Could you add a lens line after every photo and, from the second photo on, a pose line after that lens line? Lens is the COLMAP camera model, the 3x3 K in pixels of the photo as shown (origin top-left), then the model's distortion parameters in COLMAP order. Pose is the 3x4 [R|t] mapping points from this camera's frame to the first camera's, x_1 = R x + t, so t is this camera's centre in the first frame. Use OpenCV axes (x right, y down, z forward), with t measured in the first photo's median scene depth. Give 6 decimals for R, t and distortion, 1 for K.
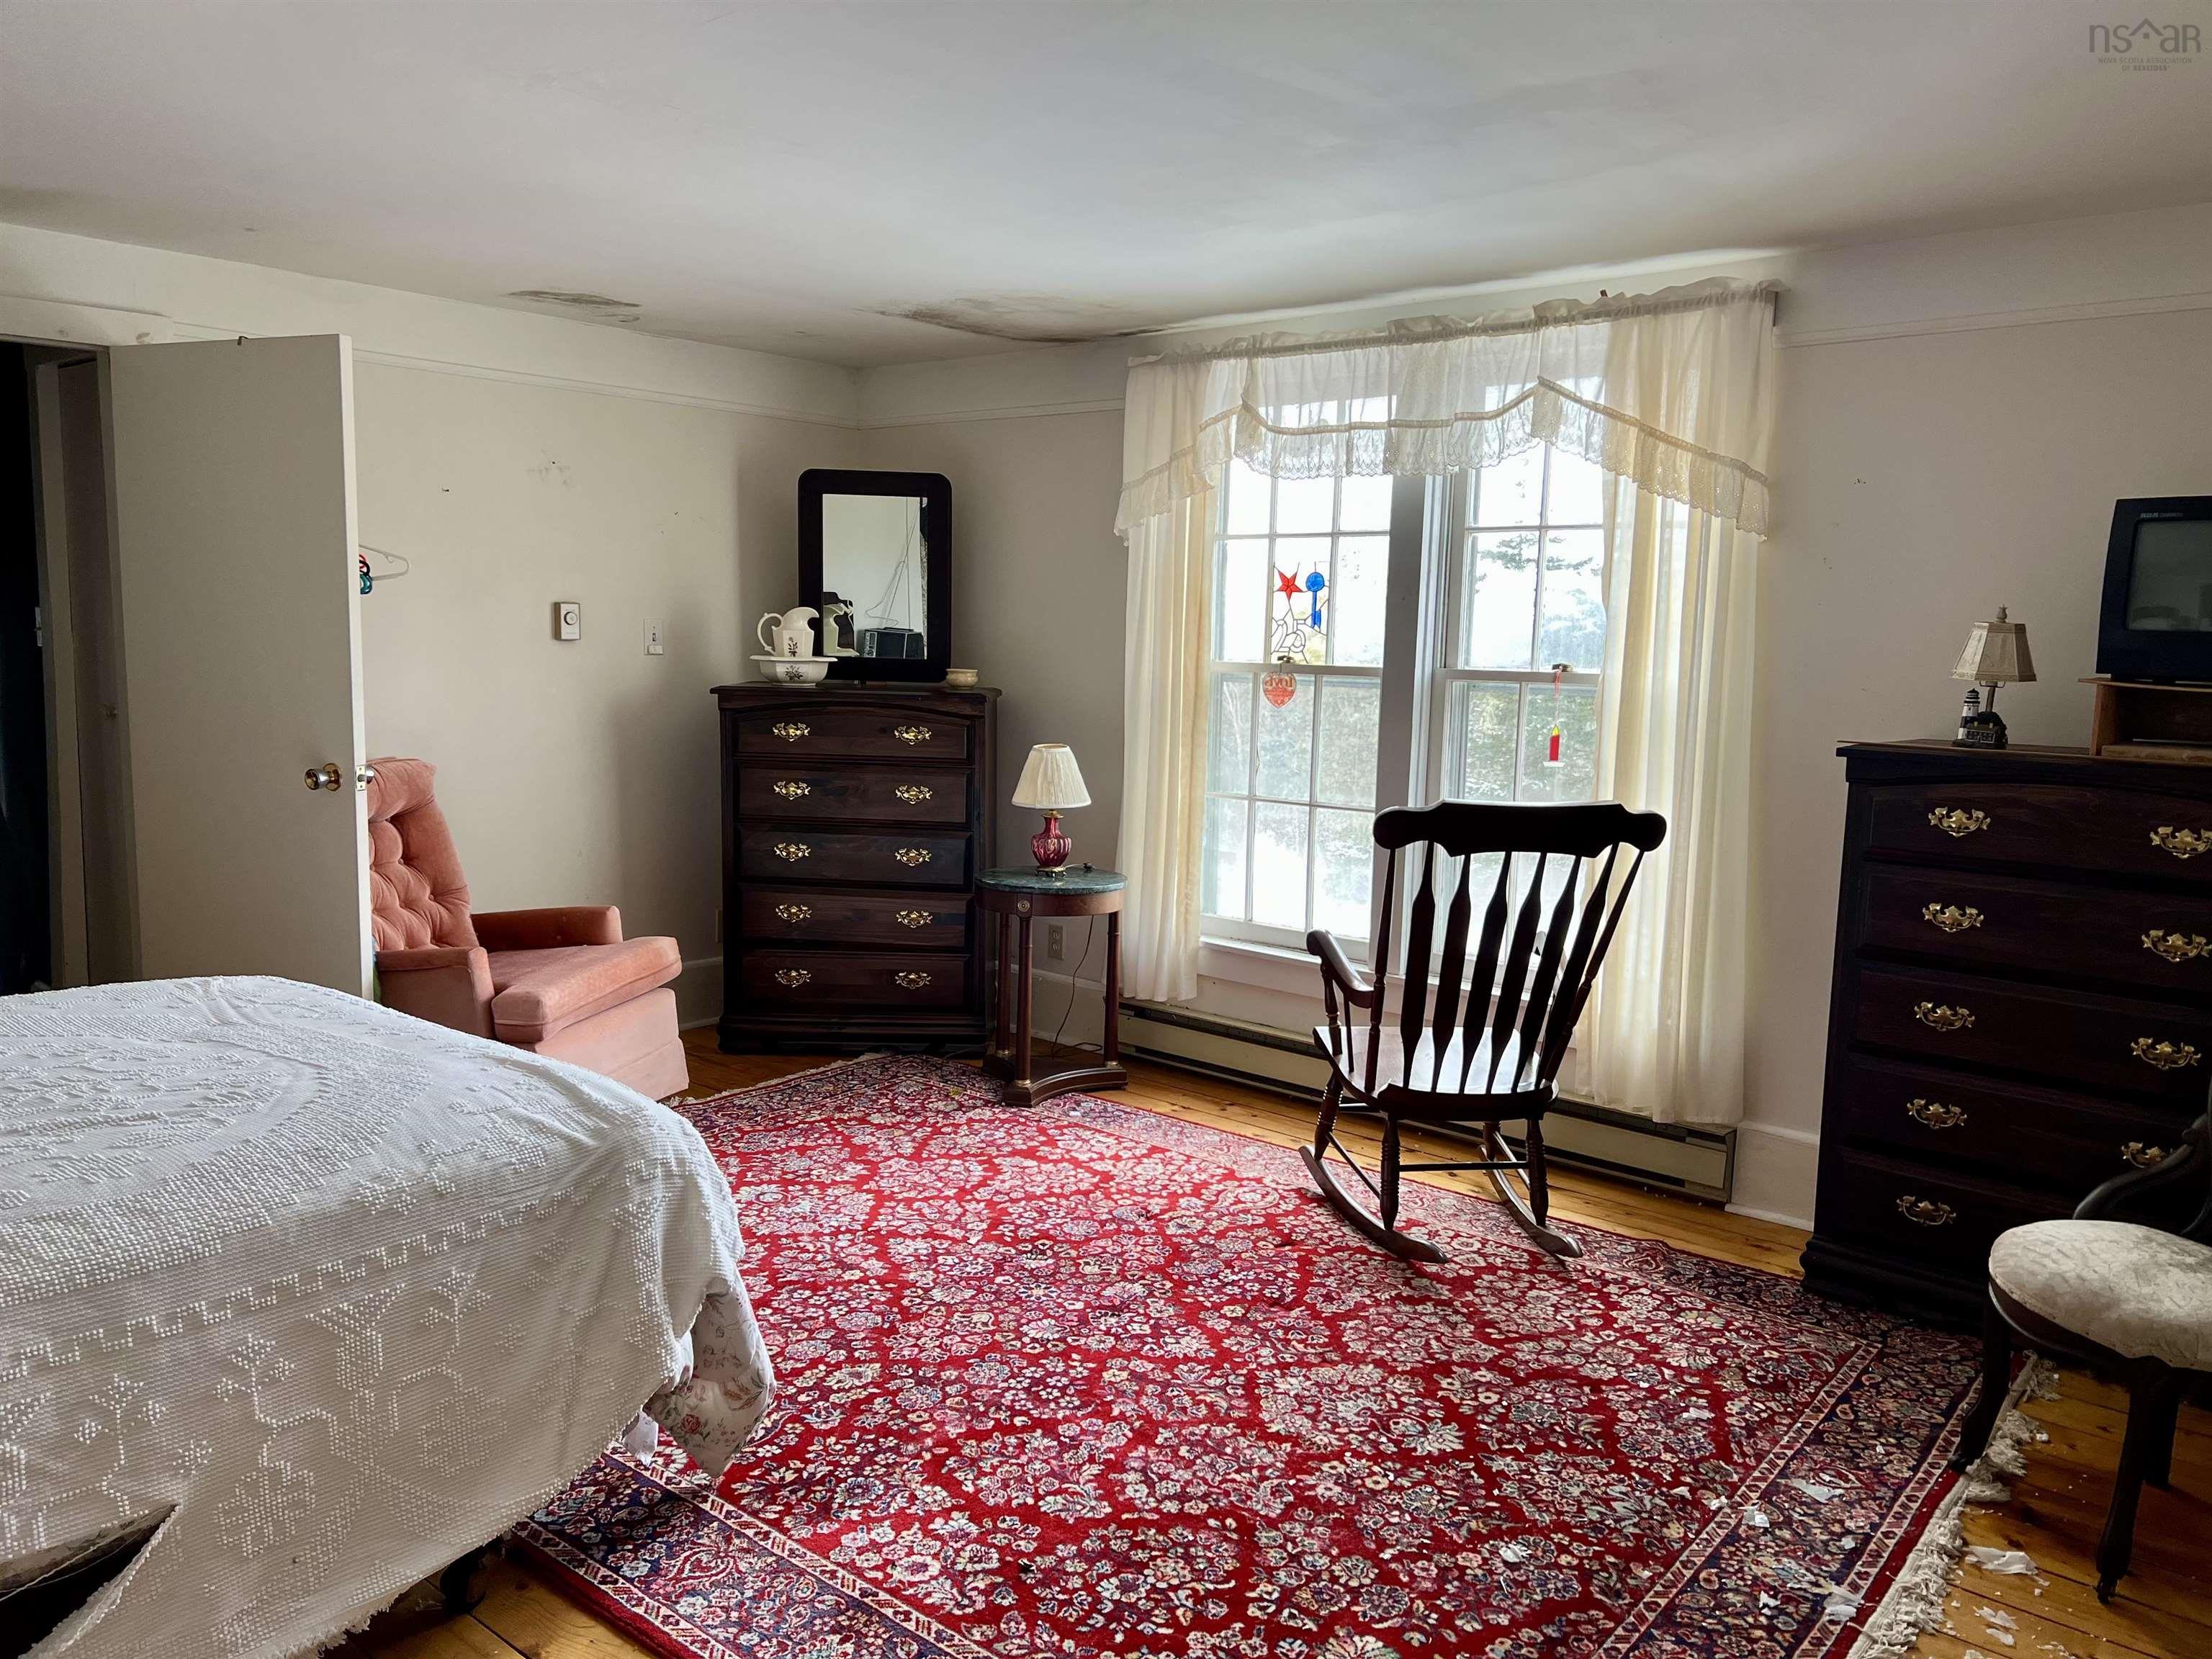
lens RADIAL K [[1656.1, 0, 1106.0], [0, 1656.1, 829.5], [0, 0, 1]] dist [0.064462, -0.071814]
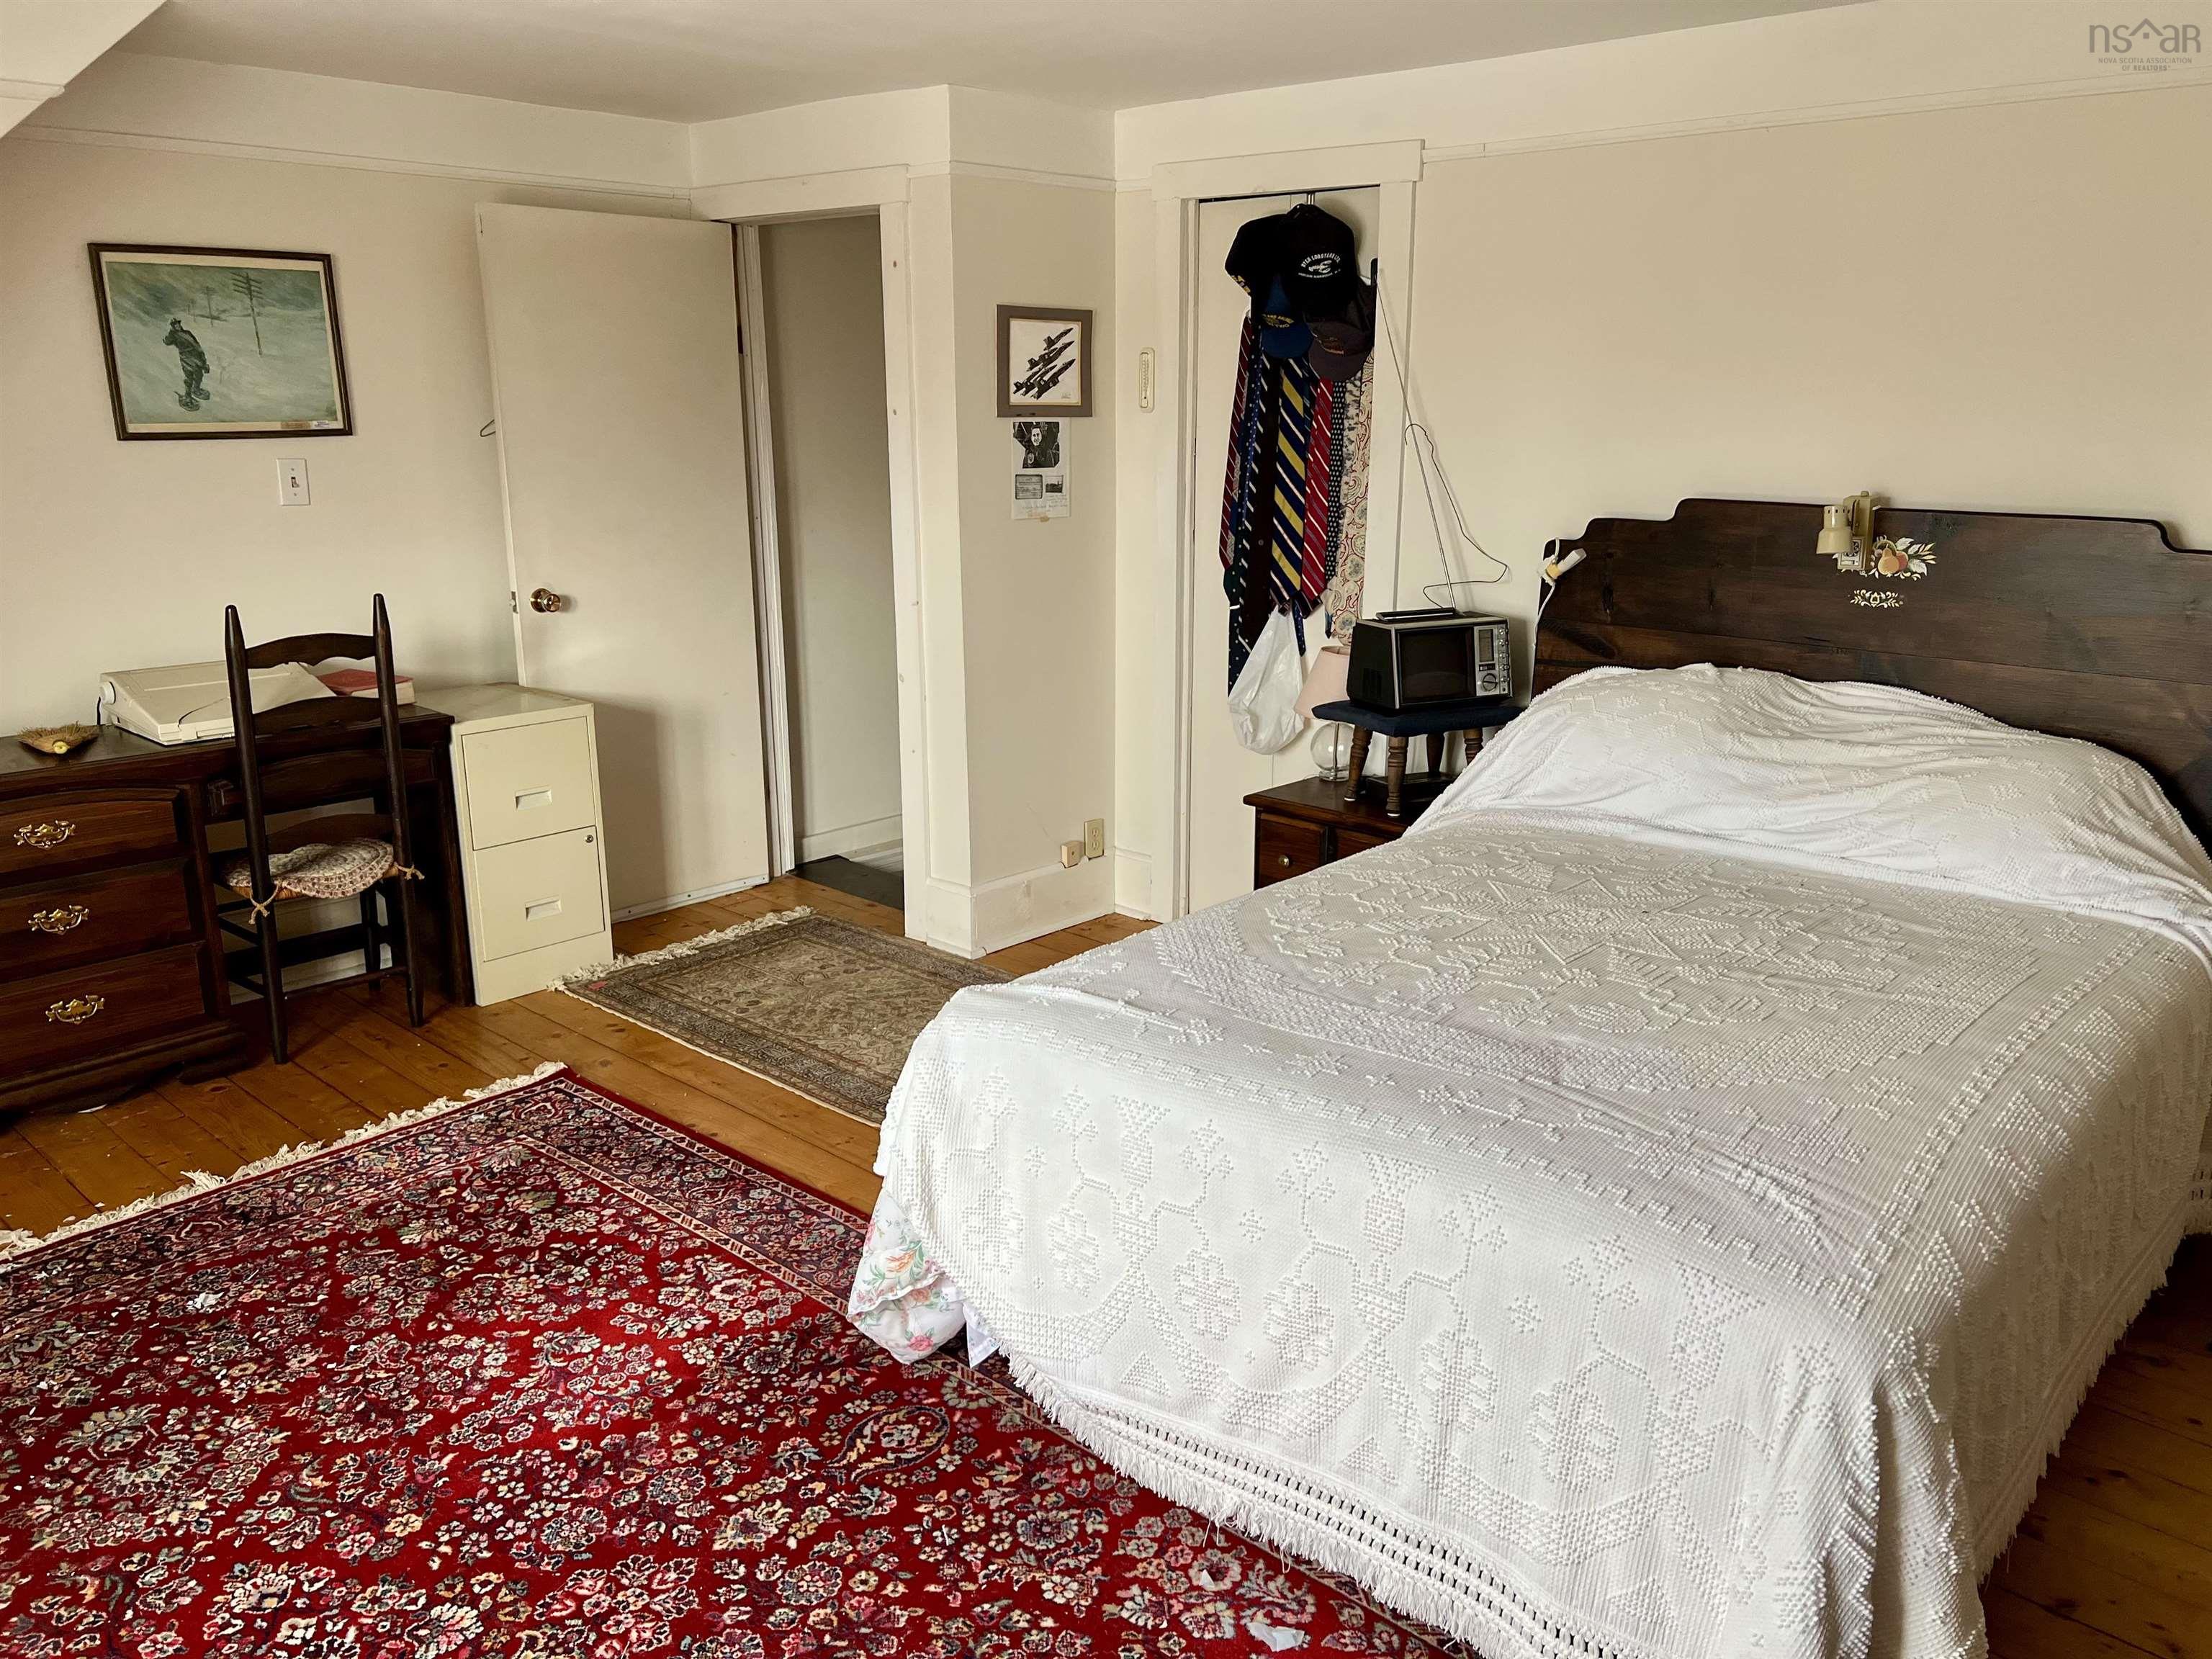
lens RADIAL K [[1656.1, 0, 1106.0], [0, 1656.1, 829.5], [0, 0, 1]] dist [0.064462, -0.071814]
pose [[-0.999134, -0.034513, 0.023249, -0.357973], [-0.023315, 0.927048, 0.374216, -0.287360], [-0.034468, 0.373350, -0.927050, 1.774198]]
